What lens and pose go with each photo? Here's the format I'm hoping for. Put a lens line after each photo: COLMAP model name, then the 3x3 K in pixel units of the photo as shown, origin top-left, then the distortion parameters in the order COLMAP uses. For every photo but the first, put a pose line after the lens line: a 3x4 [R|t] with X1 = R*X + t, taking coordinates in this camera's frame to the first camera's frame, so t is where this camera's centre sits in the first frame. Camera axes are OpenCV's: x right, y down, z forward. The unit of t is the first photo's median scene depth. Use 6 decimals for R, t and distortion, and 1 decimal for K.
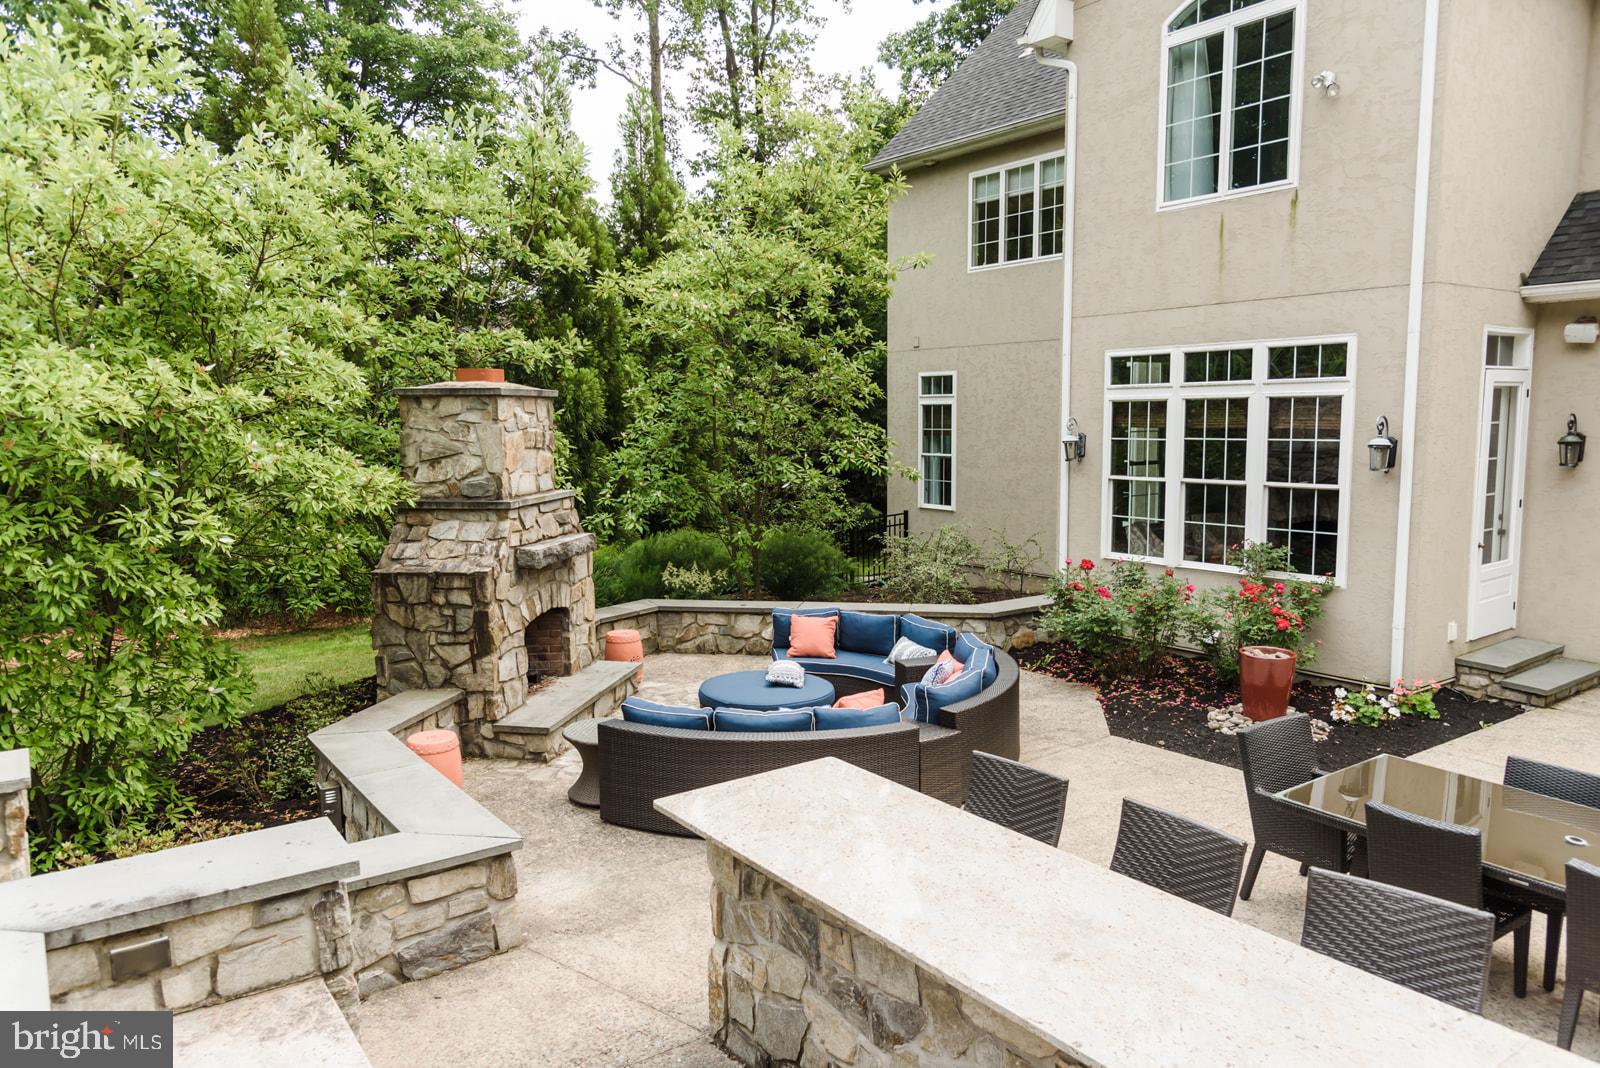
lens RADIAL K [[1105.9, 0, 809.2], [0, 1105.9, 536.0], [0, 0, 1]] dist [-0.002037, -0.004709]
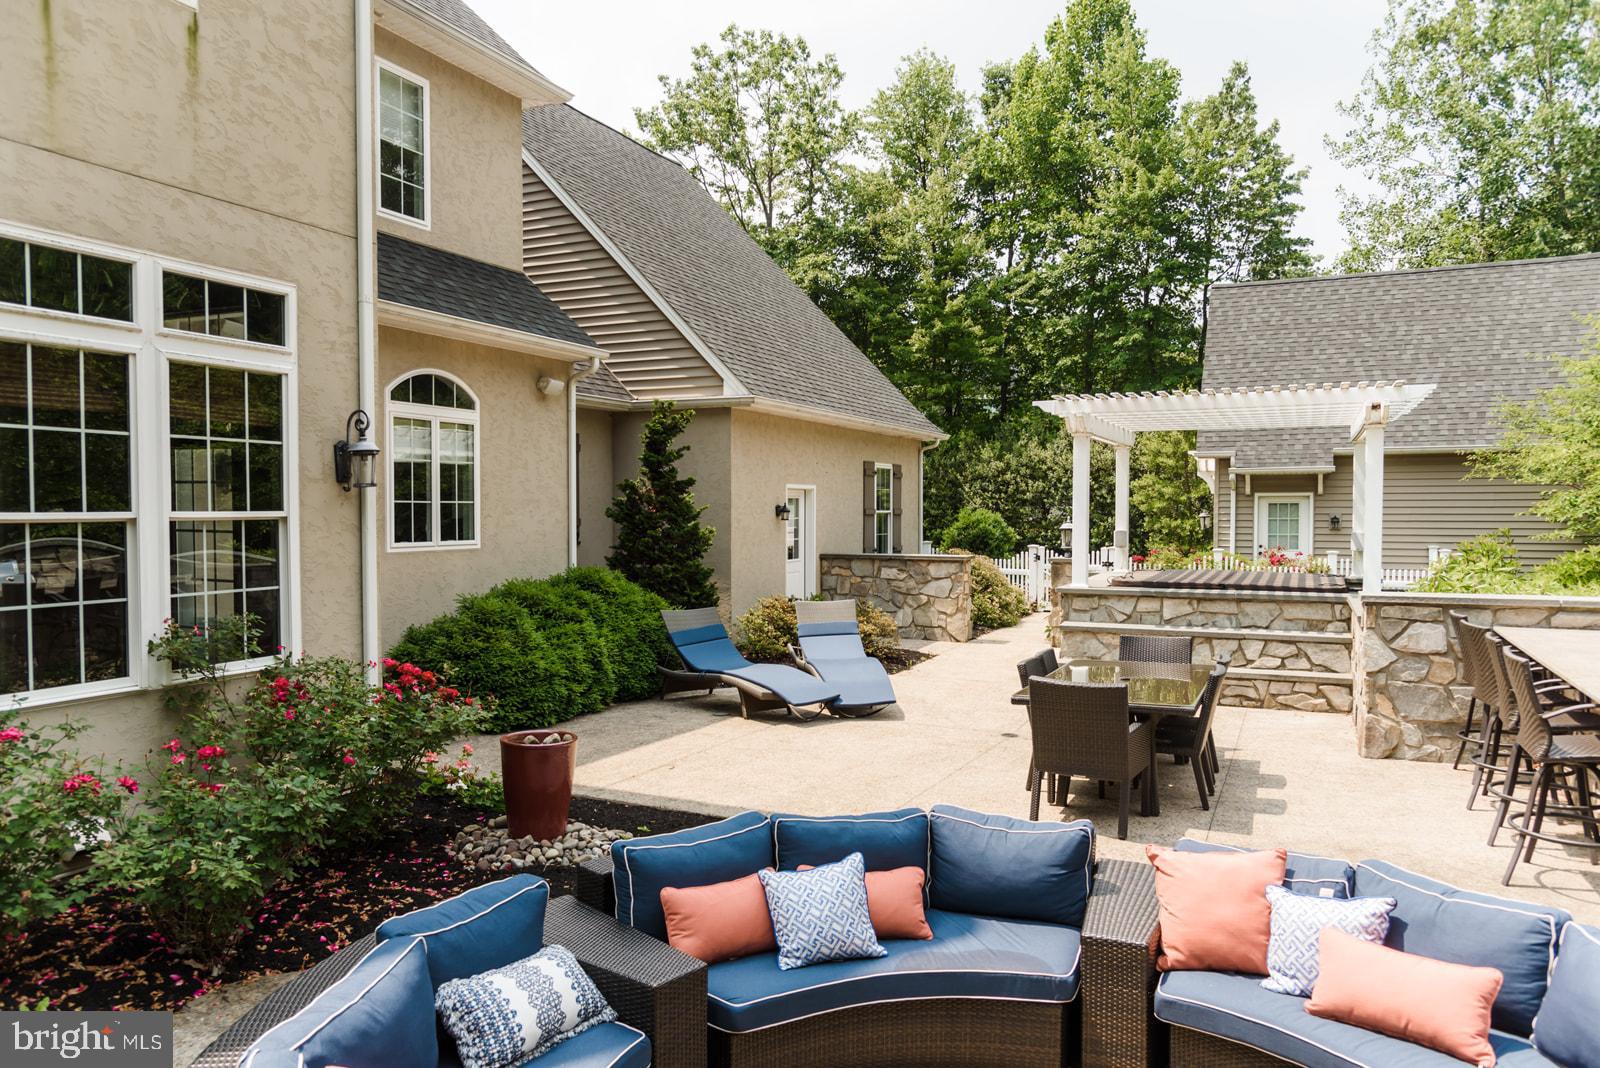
lens RADIAL K [[1074.1, 0, 797.8], [0, 1074.1, 543.9], [0, 0, 1]] dist [0.006978, -0.003536]
pose [[-0.488212, -0.018202, 0.872535, -0.216390], [0.101074, 0.991876, 0.077246, -0.043512], [-0.866853, 0.125903, -0.482405, 1.006247]]
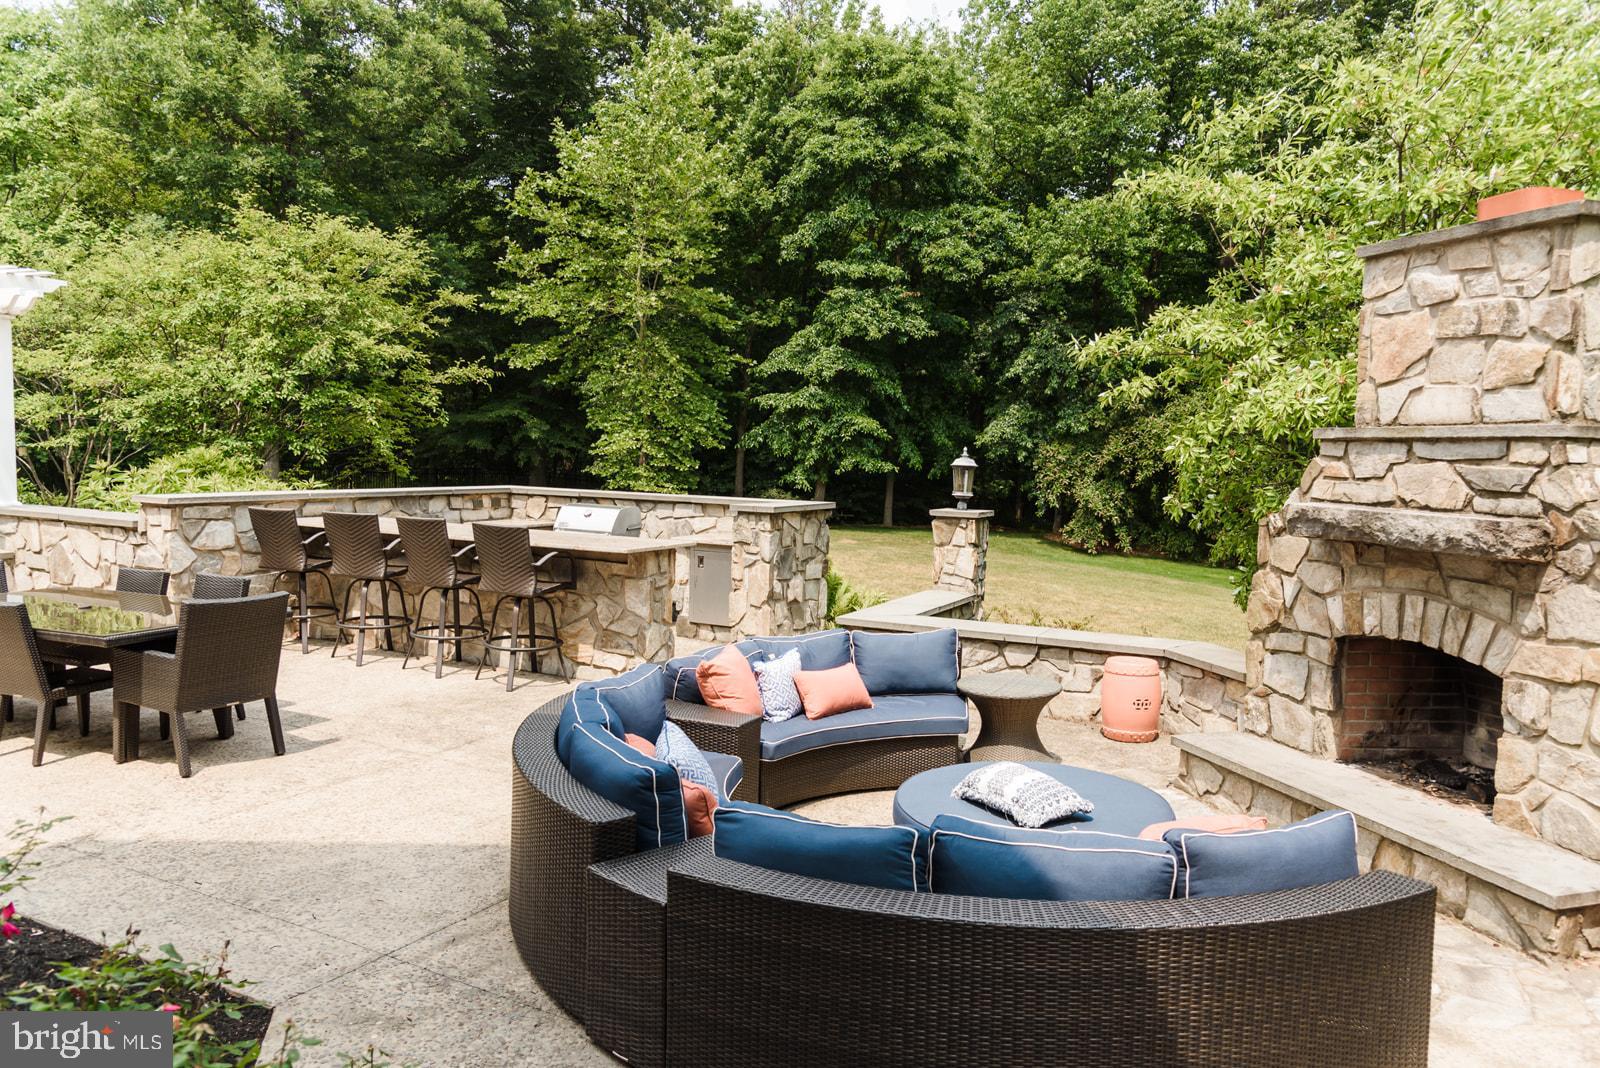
lens RADIAL K [[1095.5, 0, 798.5], [0, 1095.5, 541.5], [0, 0, 1]] dist [0.006907, -0.000651]
pose [[-0.887562, 0.022888, -0.460119, 0.238702], [-0.069343, 0.980749, 0.182547, -0.050555], [0.455439, 0.193928, -0.868889, 1.188032]]
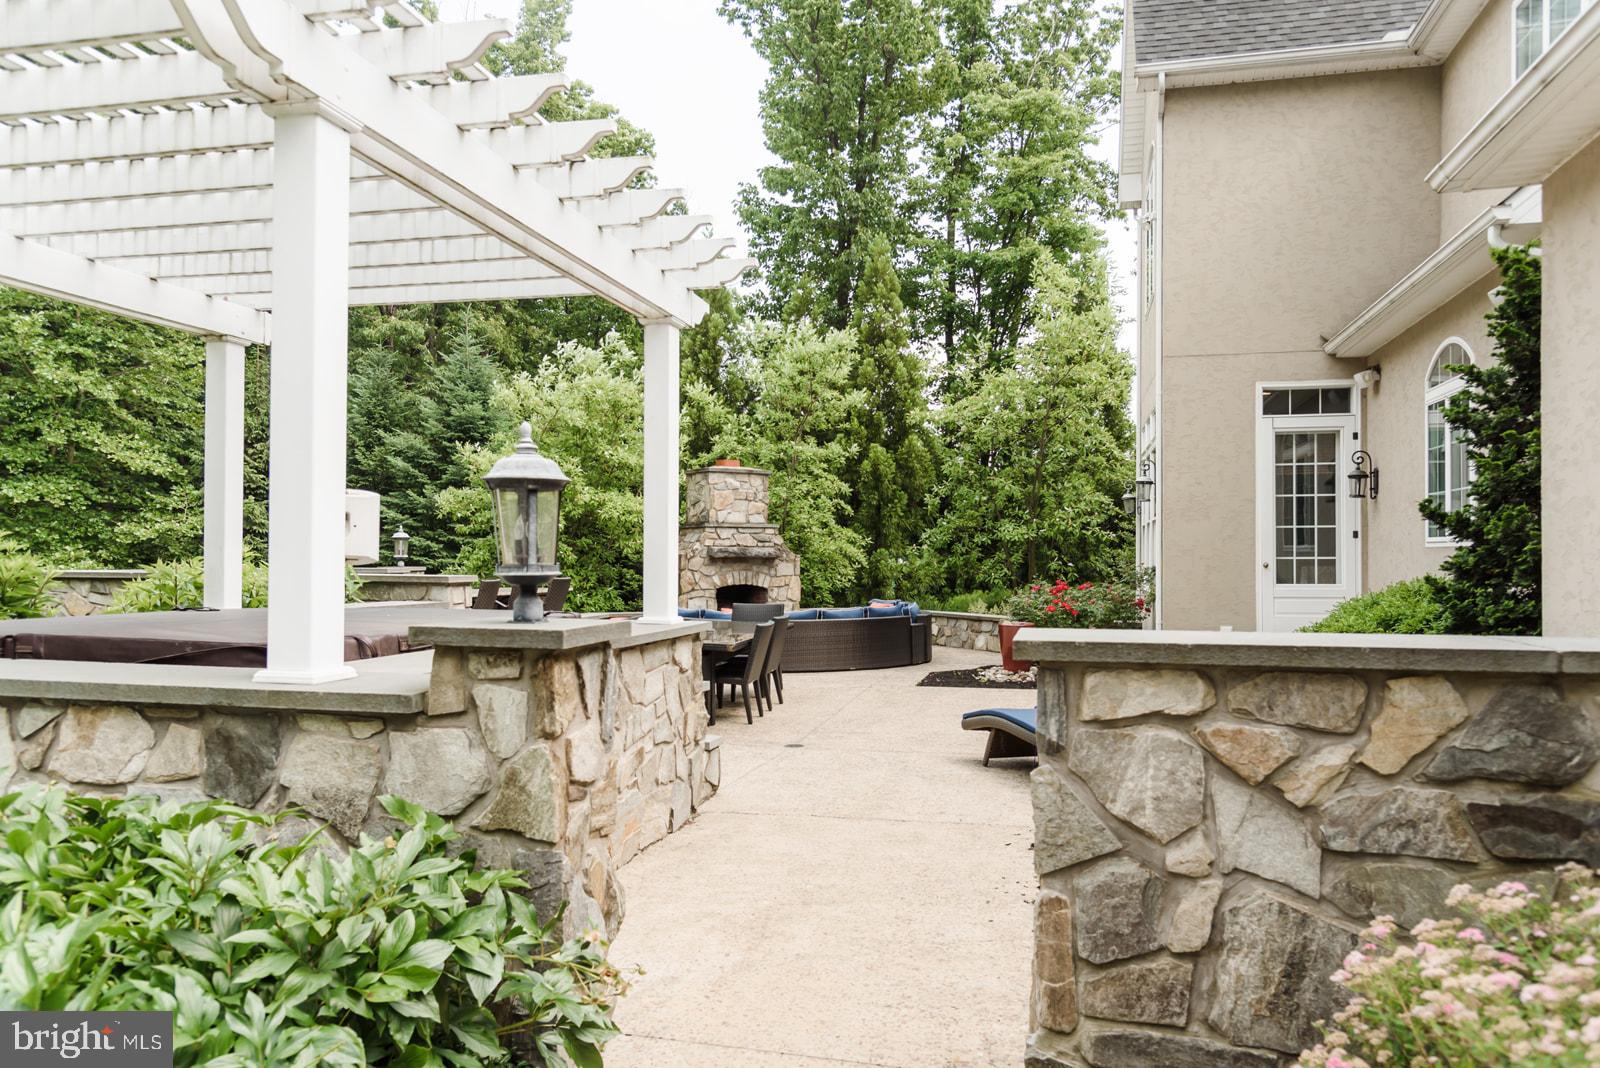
lens RADIAL K [[1105.9, 0, 809.2], [0, 1105.9, 536.0], [0, 0, 1]] dist [-0.002037, -0.004709]
pose [[0.661877, -0.002467, -0.749608, 1.114899], [-0.091143, 0.992311, -0.083741, 0.118542], [0.744051, 0.123748, 0.656563, -0.132797]]
